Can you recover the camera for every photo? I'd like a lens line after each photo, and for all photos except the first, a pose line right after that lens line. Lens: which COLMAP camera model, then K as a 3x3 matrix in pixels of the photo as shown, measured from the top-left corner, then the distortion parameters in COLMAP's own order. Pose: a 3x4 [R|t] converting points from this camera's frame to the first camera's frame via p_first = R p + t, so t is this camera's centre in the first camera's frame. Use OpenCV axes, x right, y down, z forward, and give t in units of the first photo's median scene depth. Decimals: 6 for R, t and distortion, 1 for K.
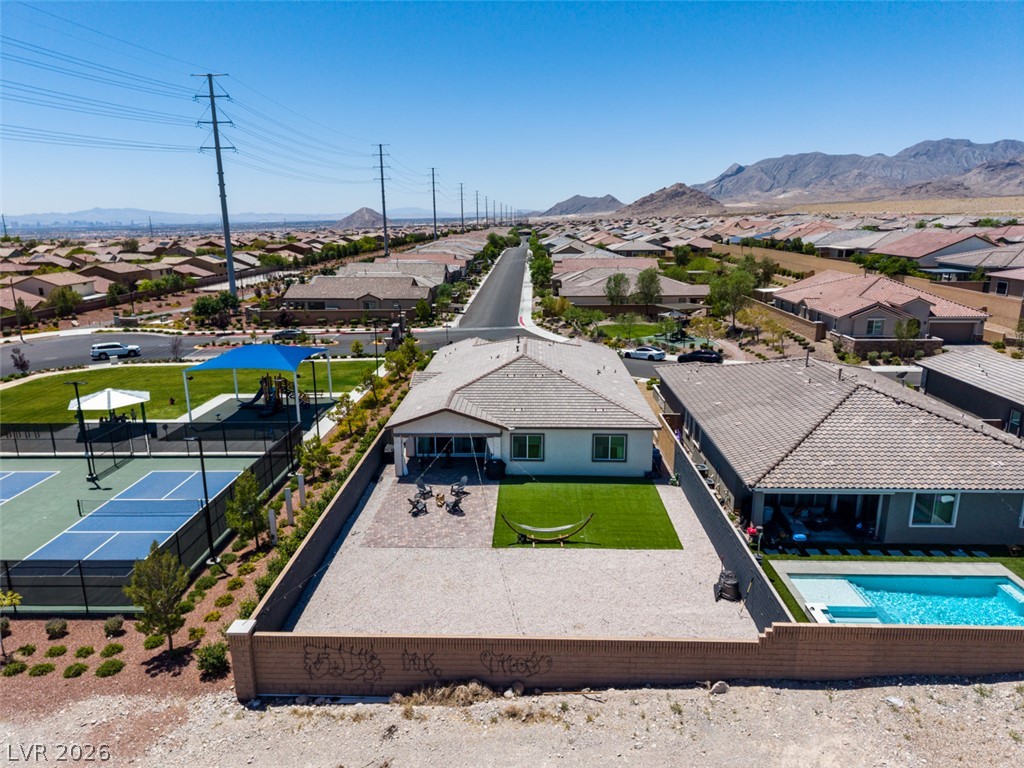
lens RADIAL K [[682.8, 0, 511.5], [0, 682.8, 385.1], [0, 0, 1]] dist [0.039397, -0.042075]
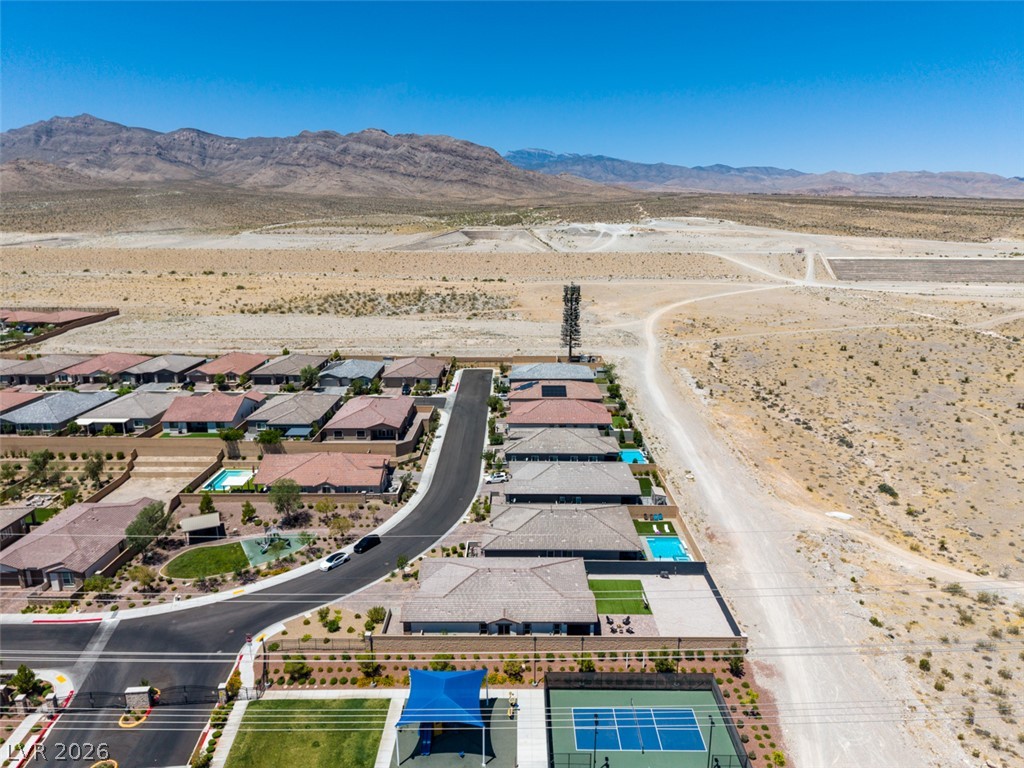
lens RADIAL K [[682.8, 0, 511.5], [0, 682.8, 385.1], [0, 0, 1]] dist [0.039397, -0.042075]
pose [[-0.022557, -0.239647, 0.970598, -2.081231], [0.244636, 0.940008, 0.237779, -1.206313], [-0.969353, 0.242807, 0.037423, 0.997692]]
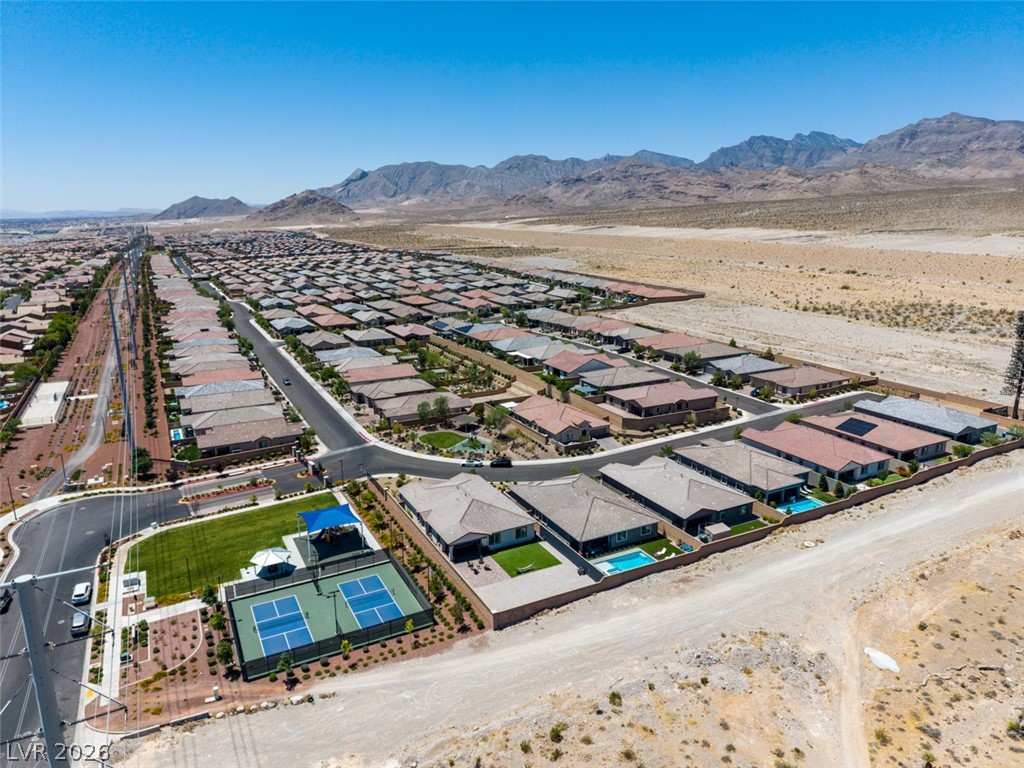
lens RADIAL K [[682.8, 0, 511.5], [0, 682.8, 385.1], [0, 0, 1]] dist [0.039397, -0.042075]
pose [[0.870993, -0.115812, 0.477451, -1.162798], [0.116308, 0.992800, 0.028641, -0.597144], [-0.477330, 0.030585, 0.878192, -1.460967]]
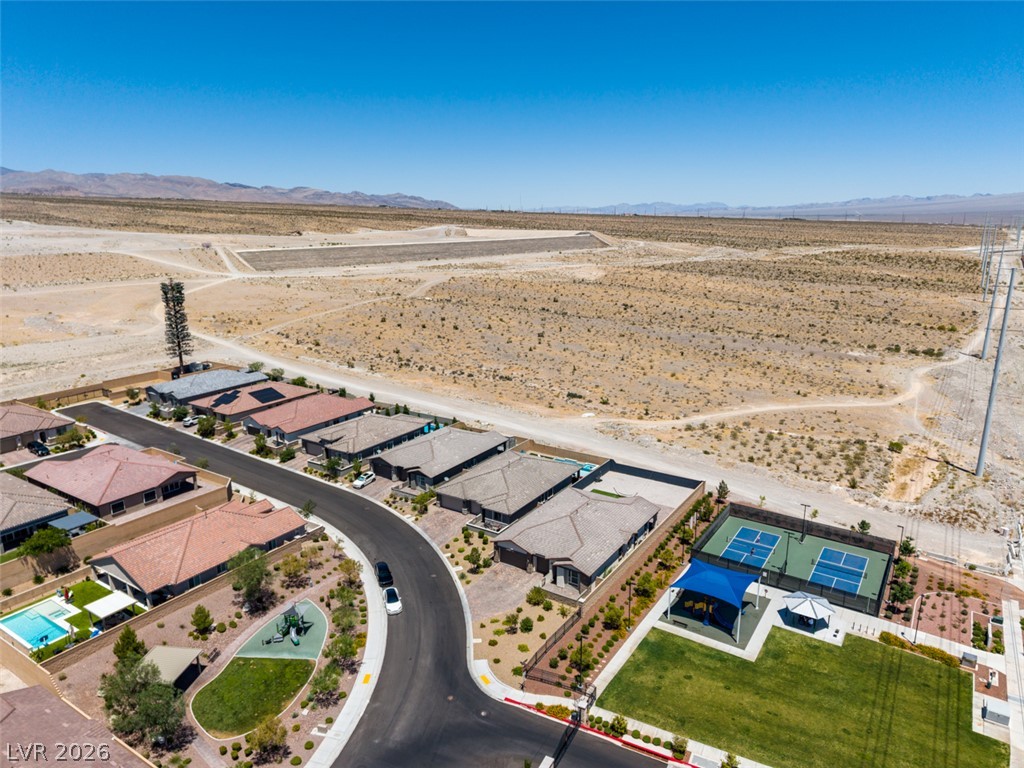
lens RADIAL K [[682.8, 0, 511.5], [0, 682.8, 385.1], [0, 0, 1]] dist [0.039397, -0.042075]
pose [[-0.851905, -0.120080, 0.509744, -1.002513], [0.135422, 0.889739, 0.435918, -1.627284], [-0.505885, 0.440391, -0.741712, 3.084333]]
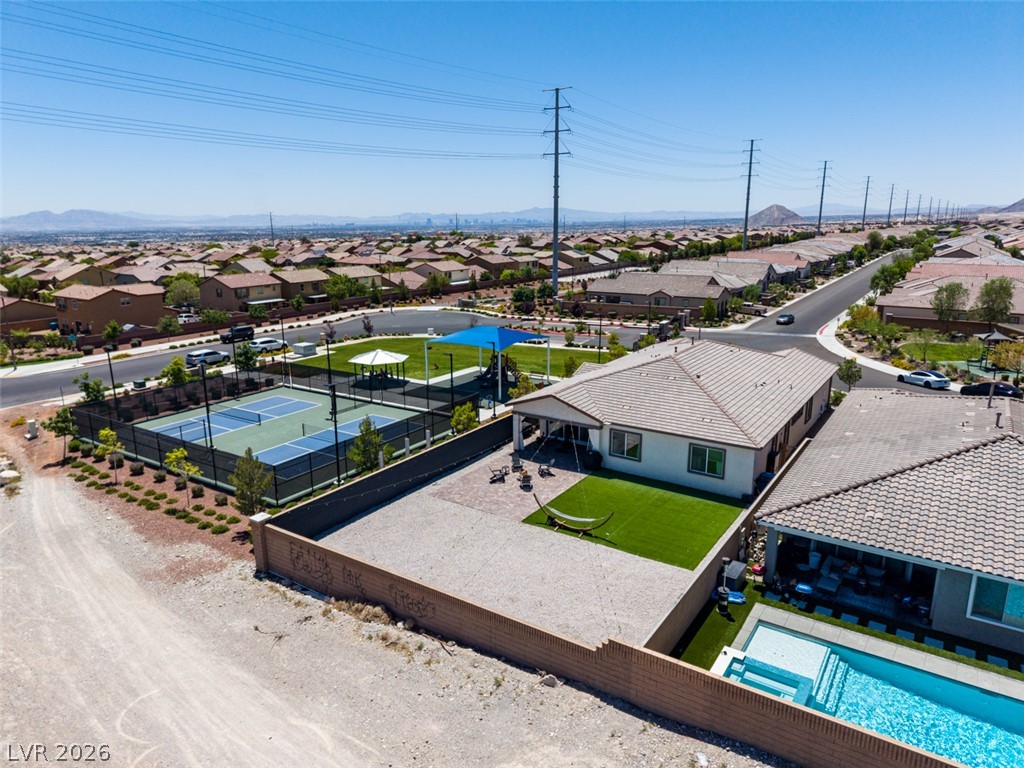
lens RADIAL K [[682.8, 0, 511.5], [0, 682.8, 385.1], [0, 0, 1]] dist [0.039397, -0.042075]
pose [[0.846109, 0.129364, -0.517072, 0.397512], [-0.127750, 0.991043, 0.038901, -0.014199], [0.517474, 0.033141, 0.855057, 0.047660]]
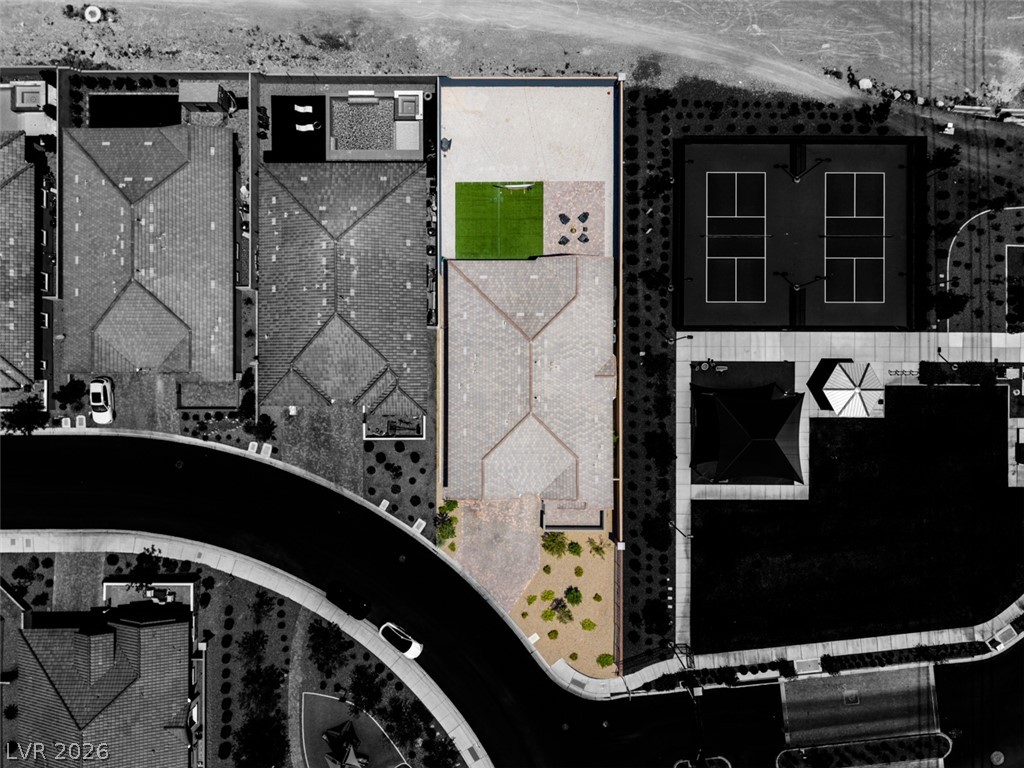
lens RADIAL K [[682.8, 0, 511.5], [0, 682.8, 385.1], [0, 0, 1]] dist [0.039397, -0.042075]
pose [[-0.999514, 0.029561, 0.009875, 0.056166], [0.002351, -0.244452, 0.969658, -1.635244], [0.031078, 0.969211, 0.244264, 0.883997]]
